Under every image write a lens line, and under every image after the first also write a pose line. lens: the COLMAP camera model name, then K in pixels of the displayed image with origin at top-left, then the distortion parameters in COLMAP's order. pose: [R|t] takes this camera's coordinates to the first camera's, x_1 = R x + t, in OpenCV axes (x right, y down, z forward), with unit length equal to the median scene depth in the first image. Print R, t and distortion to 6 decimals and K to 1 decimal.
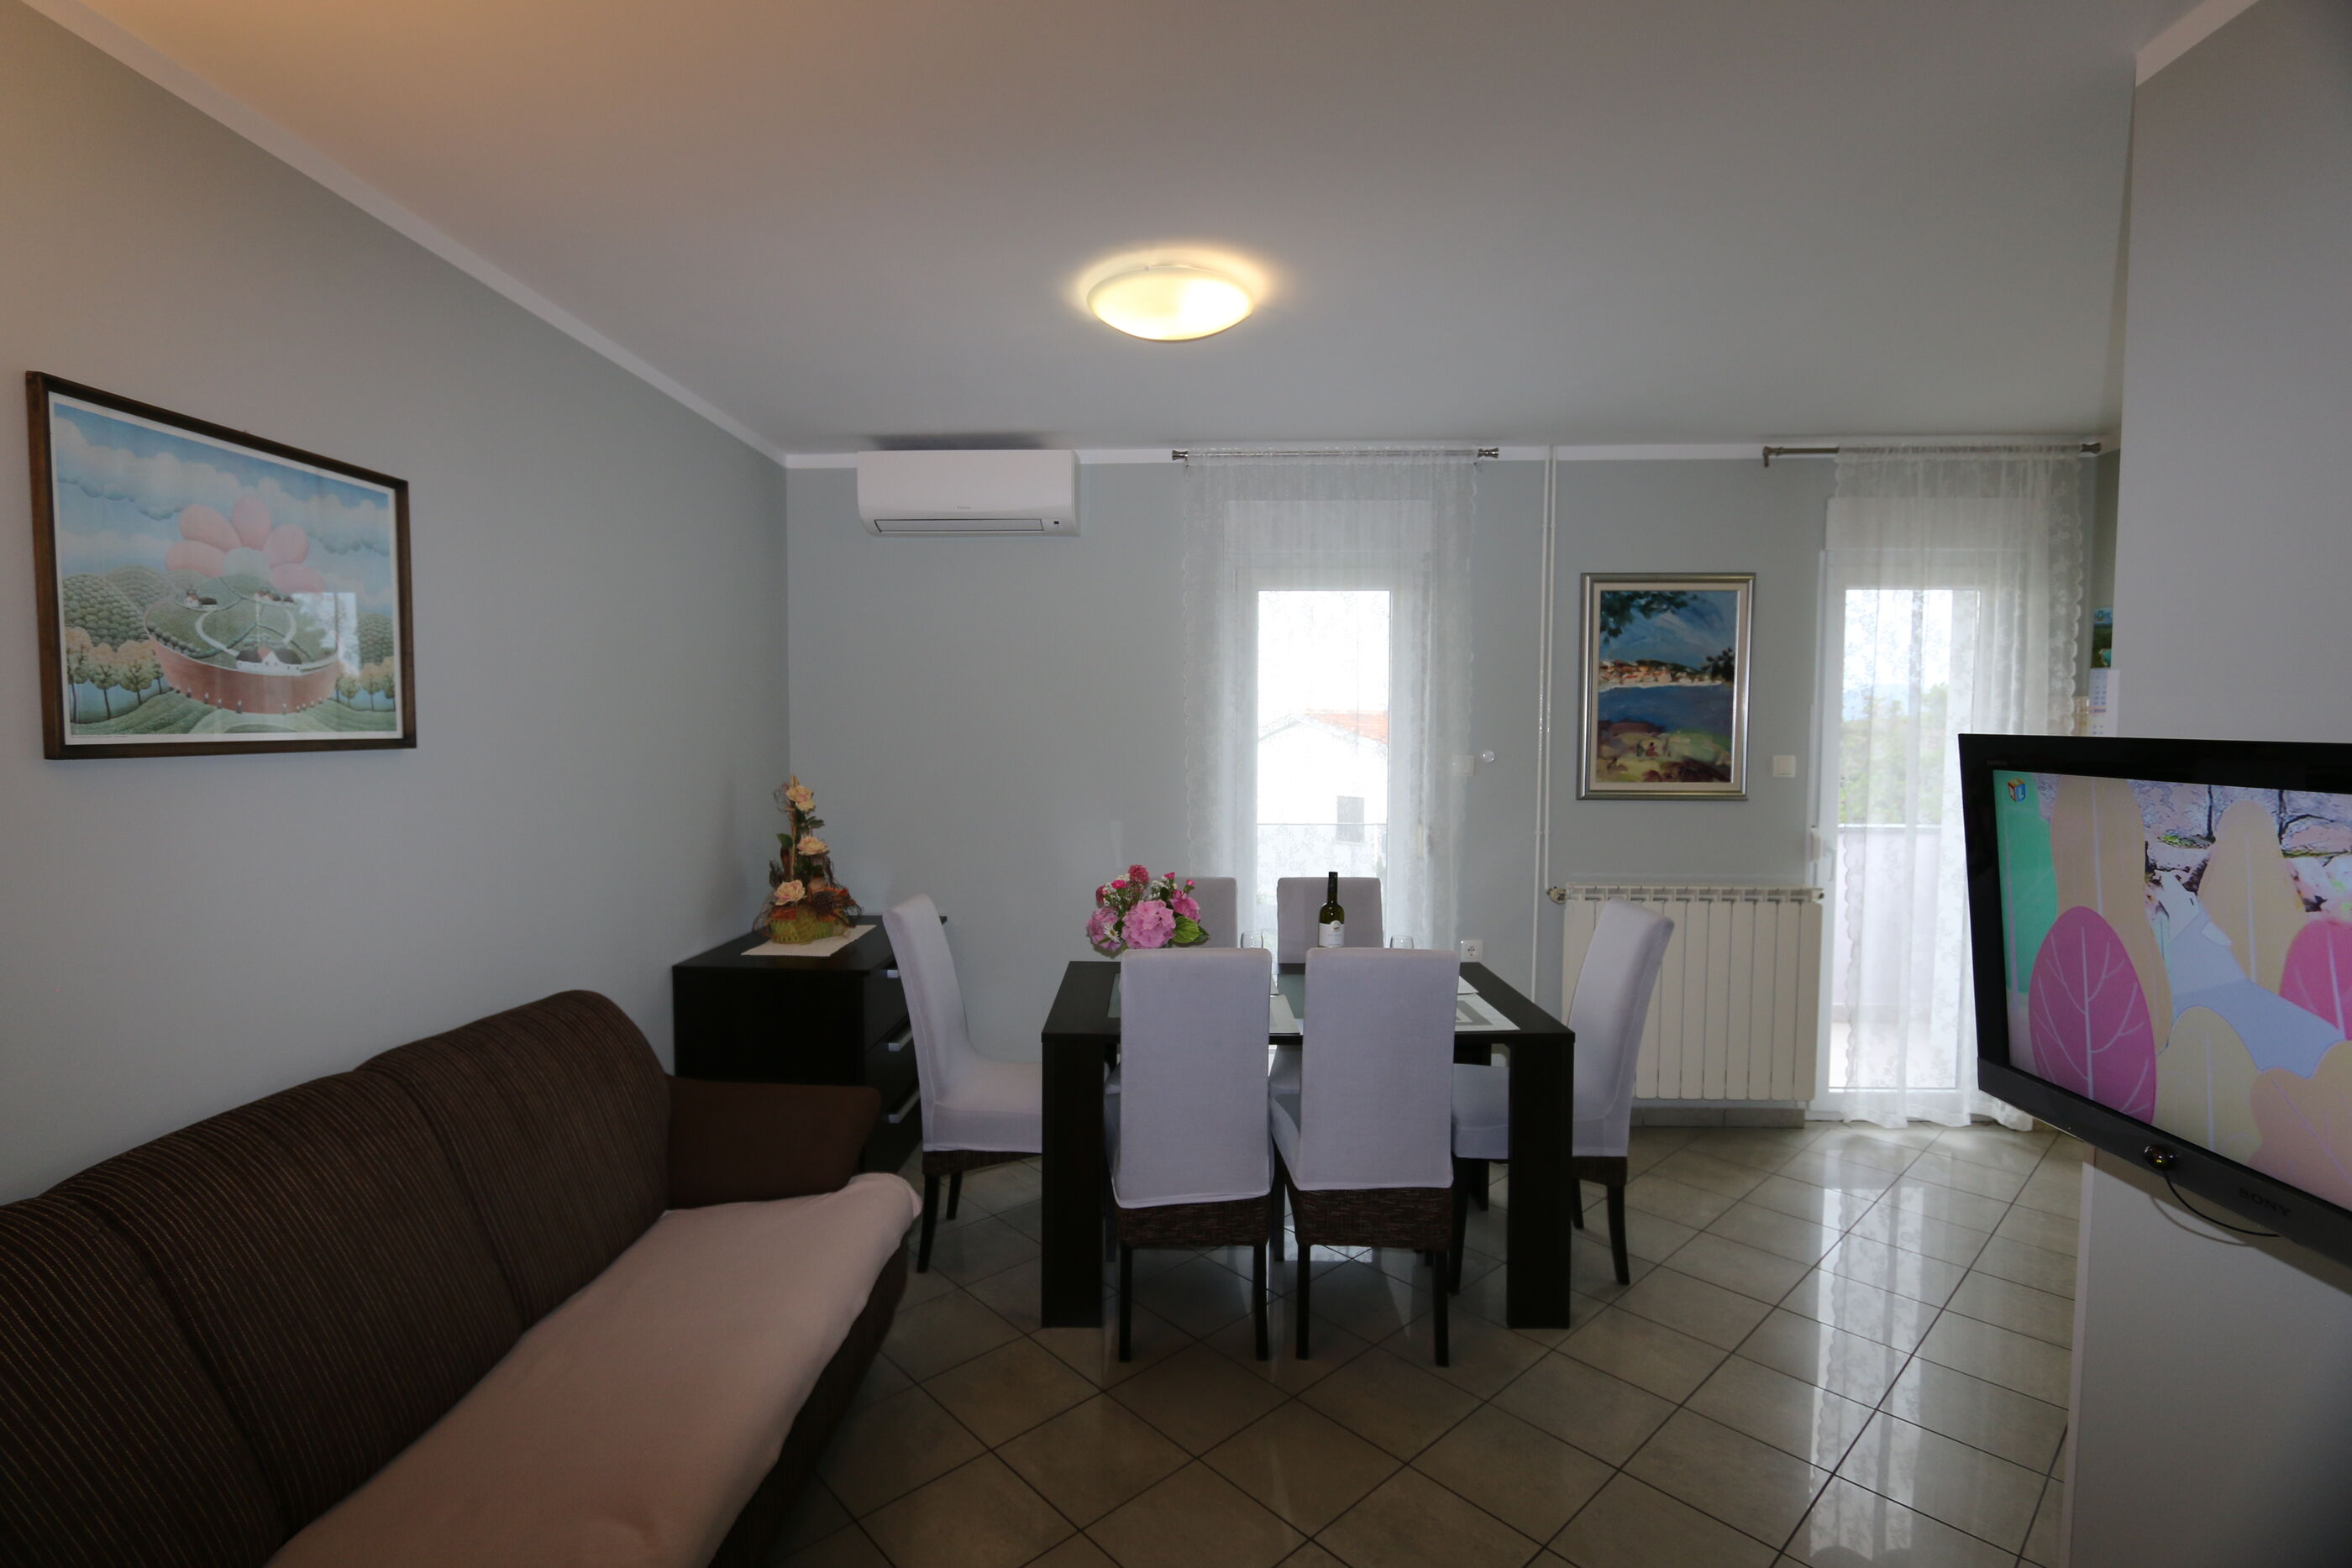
lens RADIAL K [[1061.6, 0, 1162.9], [0, 1061.6, 785.7], [0, 0, 1]] dist [-0.020177, -0.000294]
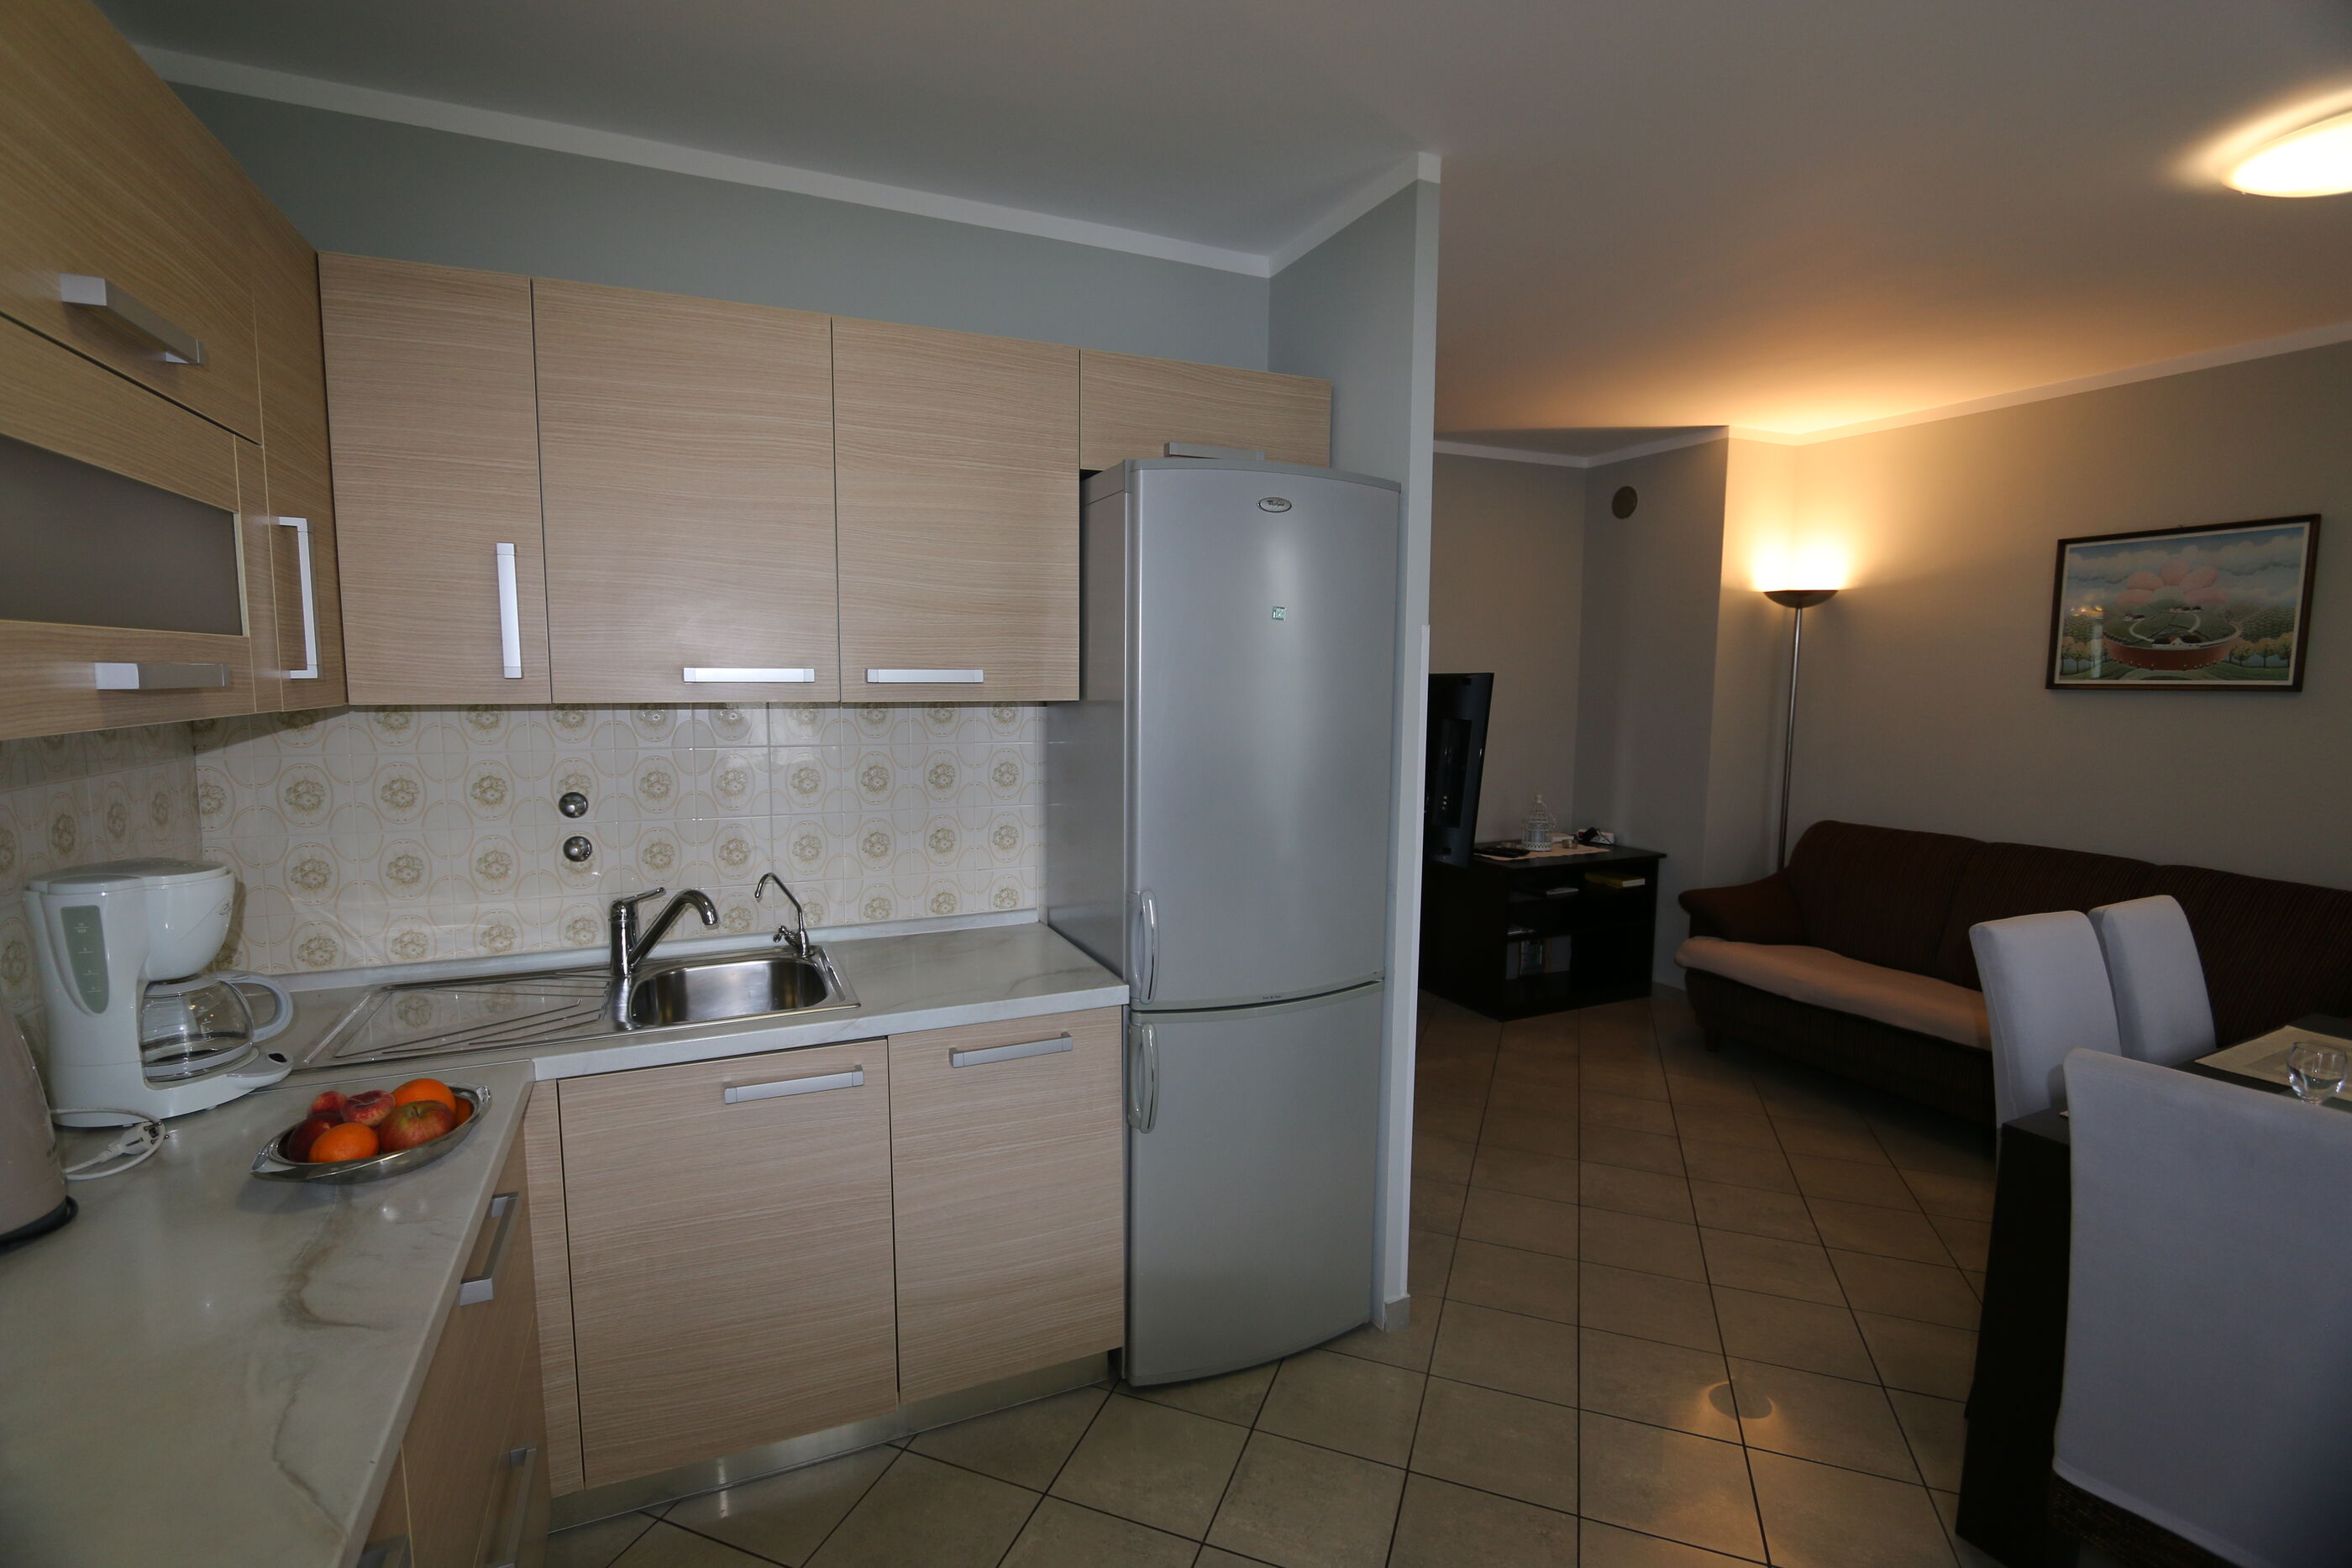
lens RADIAL K [[1061.6, 0, 1162.9], [0, 1061.6, 785.7], [0, 0, 1]] dist [-0.020177, -0.000294]
pose [[-0.883381, 0.042622, -0.466714, 1.519410], [-0.031143, 0.988316, 0.149204, -0.077933], [0.467620, 0.146339, -0.871732, 1.646393]]
